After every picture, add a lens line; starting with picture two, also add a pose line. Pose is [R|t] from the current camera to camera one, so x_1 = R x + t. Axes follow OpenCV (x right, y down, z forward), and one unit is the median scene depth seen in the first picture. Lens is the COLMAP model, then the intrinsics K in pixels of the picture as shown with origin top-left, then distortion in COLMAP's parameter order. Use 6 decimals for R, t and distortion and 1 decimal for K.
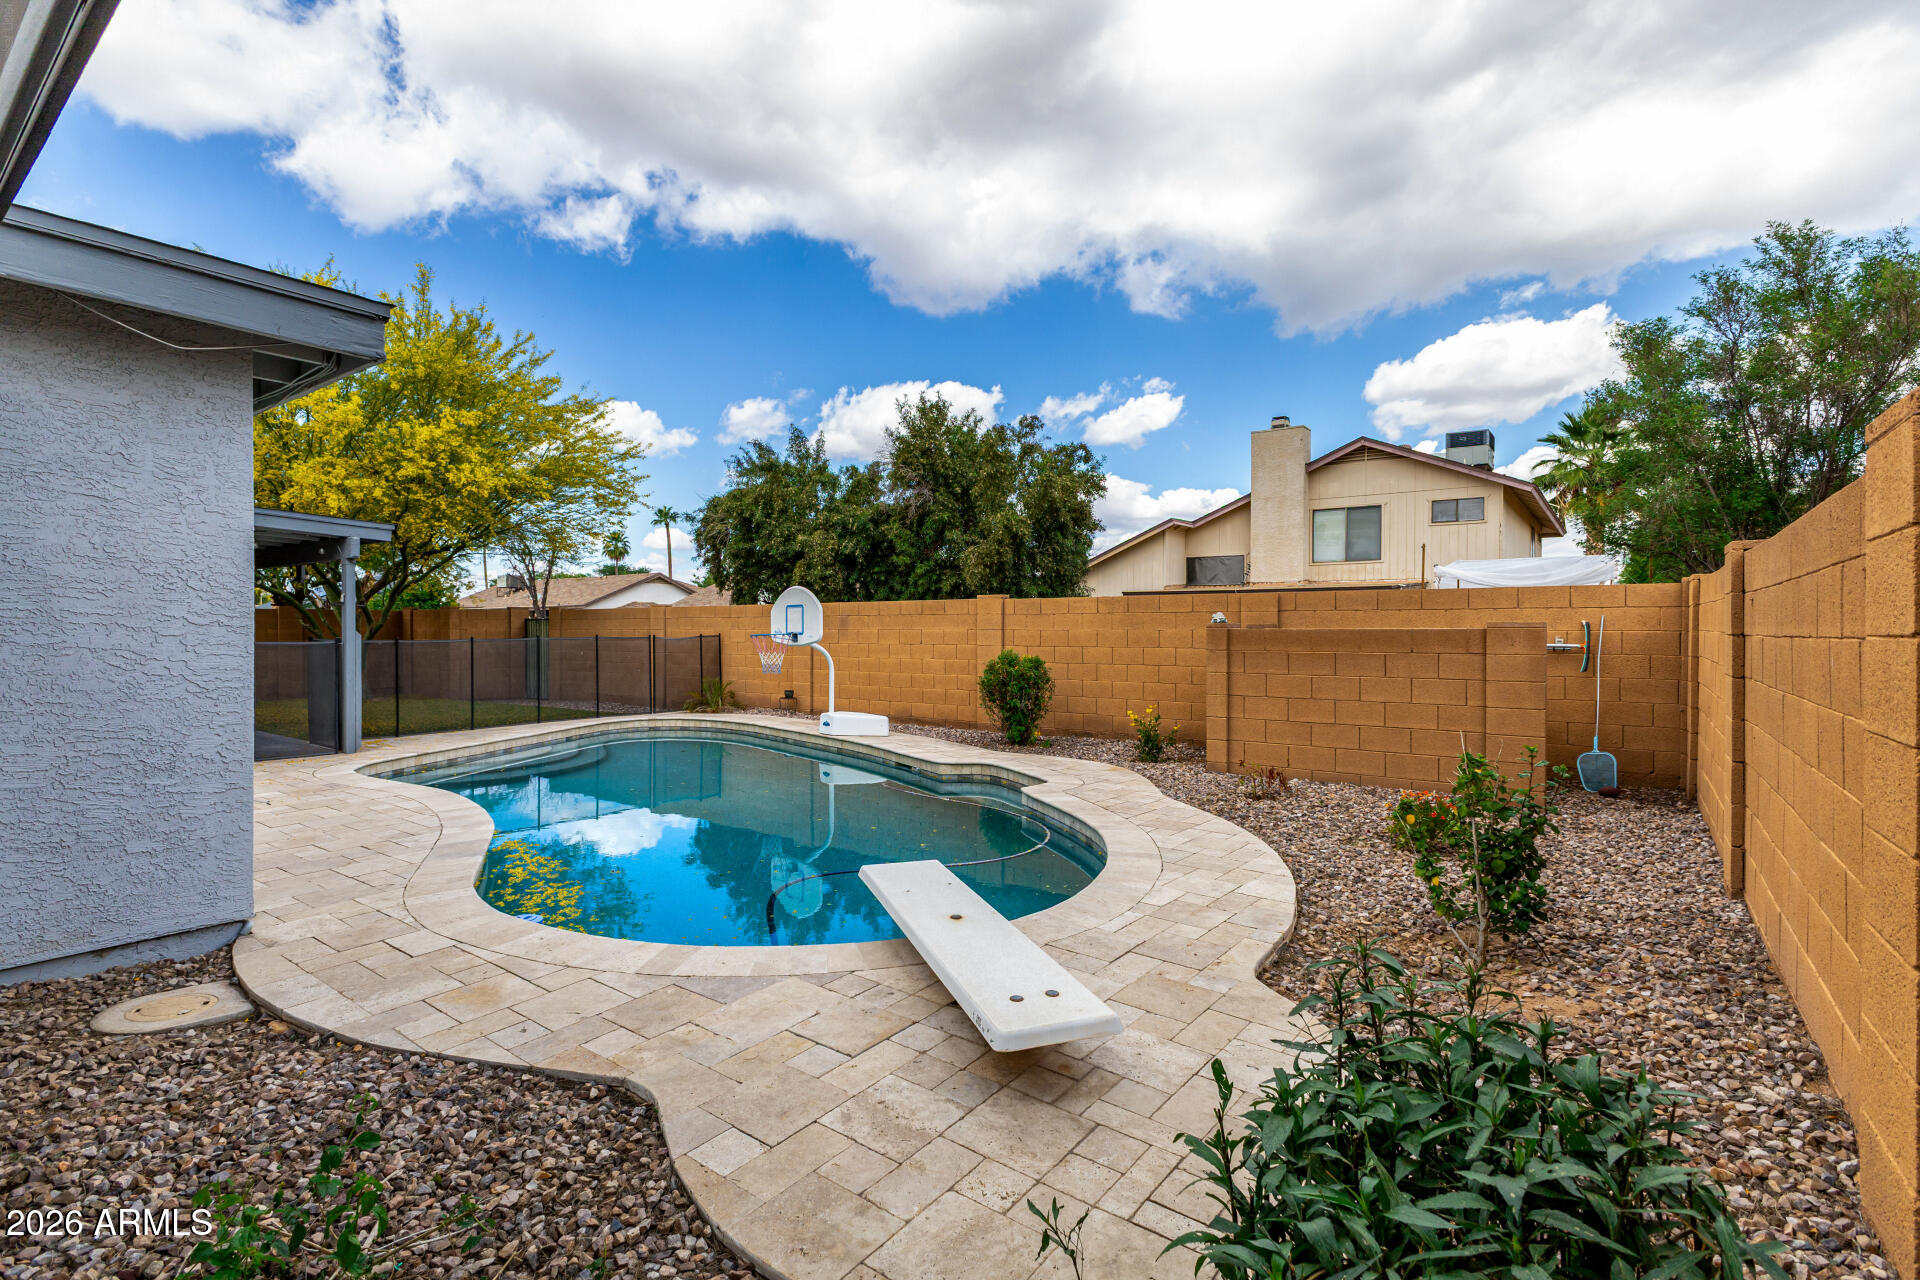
lens RADIAL K [[892.7, 0, 958.6], [0, 892.7, 633.6], [0, 0, 1]] dist [-0.002279, -0.000301]
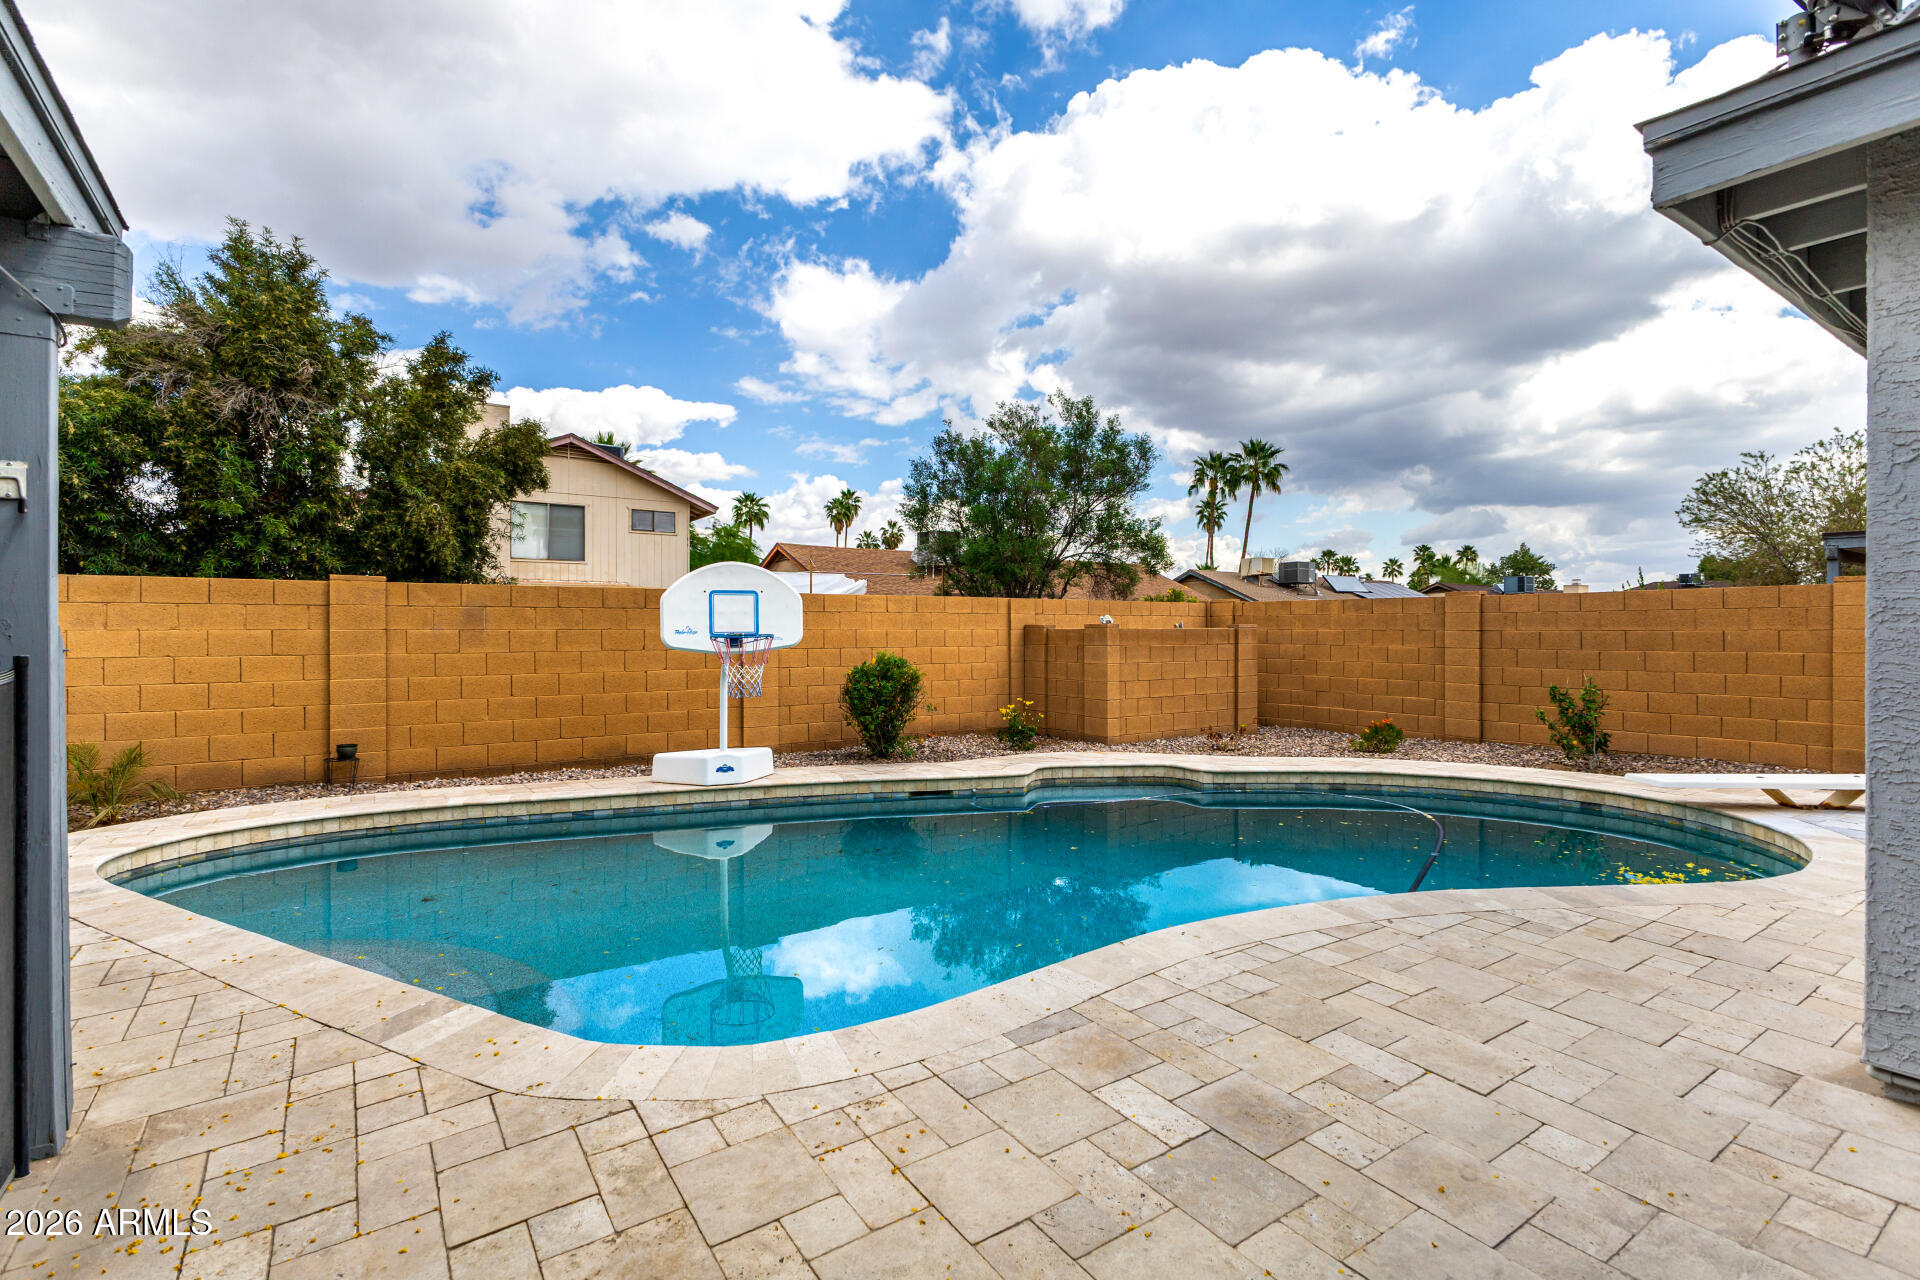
lens RADIAL K [[892.7, 0, 958.7], [0, 892.7, 634.3], [0, 0, 1]] dist [-0.002279, -0.000301]
pose [[0.321477, -0.006254, 0.946897, -0.348146], [0.009506, 0.999949, 0.003377, -0.000635], [-0.946870, 0.007916, 0.321520, 0.296571]]
